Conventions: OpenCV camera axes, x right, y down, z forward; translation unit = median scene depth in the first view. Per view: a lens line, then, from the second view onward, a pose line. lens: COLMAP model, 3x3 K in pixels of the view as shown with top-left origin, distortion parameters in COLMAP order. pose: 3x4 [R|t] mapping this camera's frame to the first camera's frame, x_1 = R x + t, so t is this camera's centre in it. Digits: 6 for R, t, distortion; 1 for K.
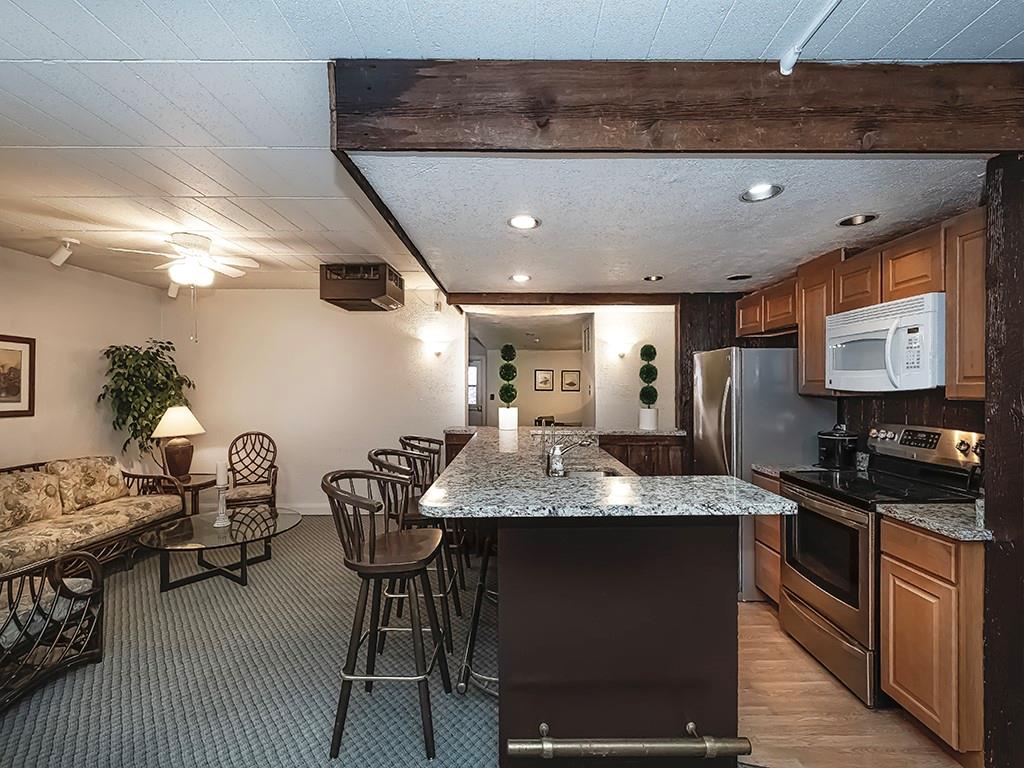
lens RADIAL K [[465.2, 0, 522.7], [0, 465.2, 383.7], [0, 0, 1]] dist [0.000283, -0.000214]
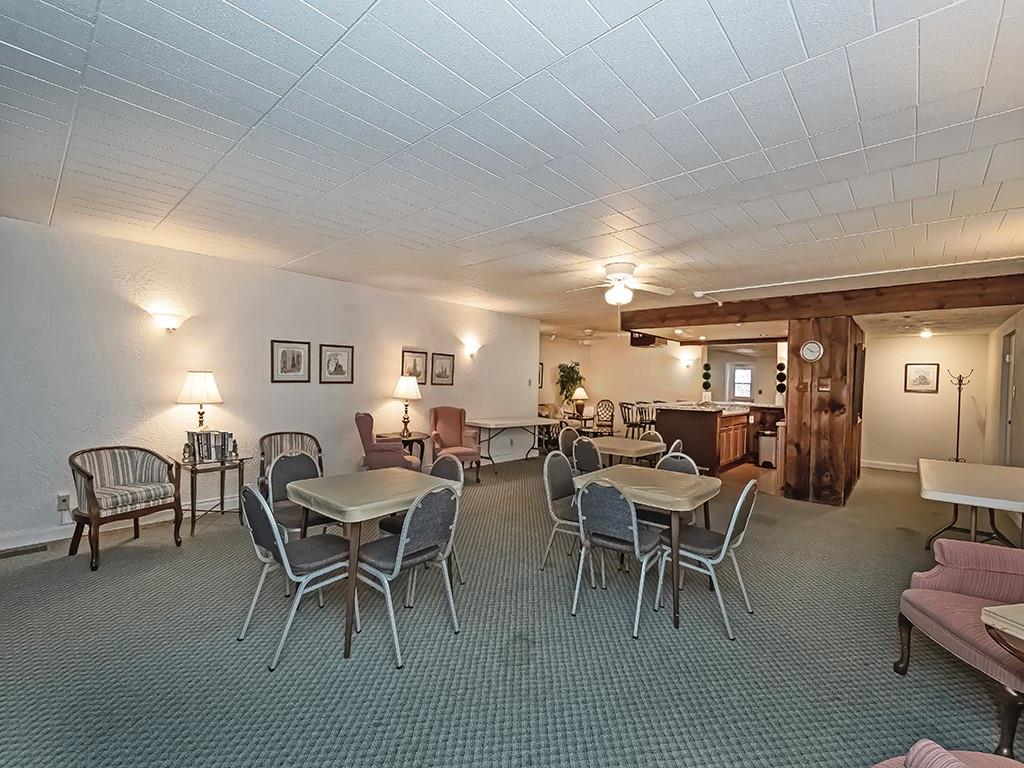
lens RADIAL K [[465.2, 0, 511.1], [0, 465.2, 383.5], [0, 0, 1]] dist [0.000283, -0.000214]
pose [[0.744602, 0.021916, -0.667149, 0.692568], [-0.020040, 0.999744, 0.010475, 0.006687], [0.667208, 0.005570, 0.744851, -1.174908]]
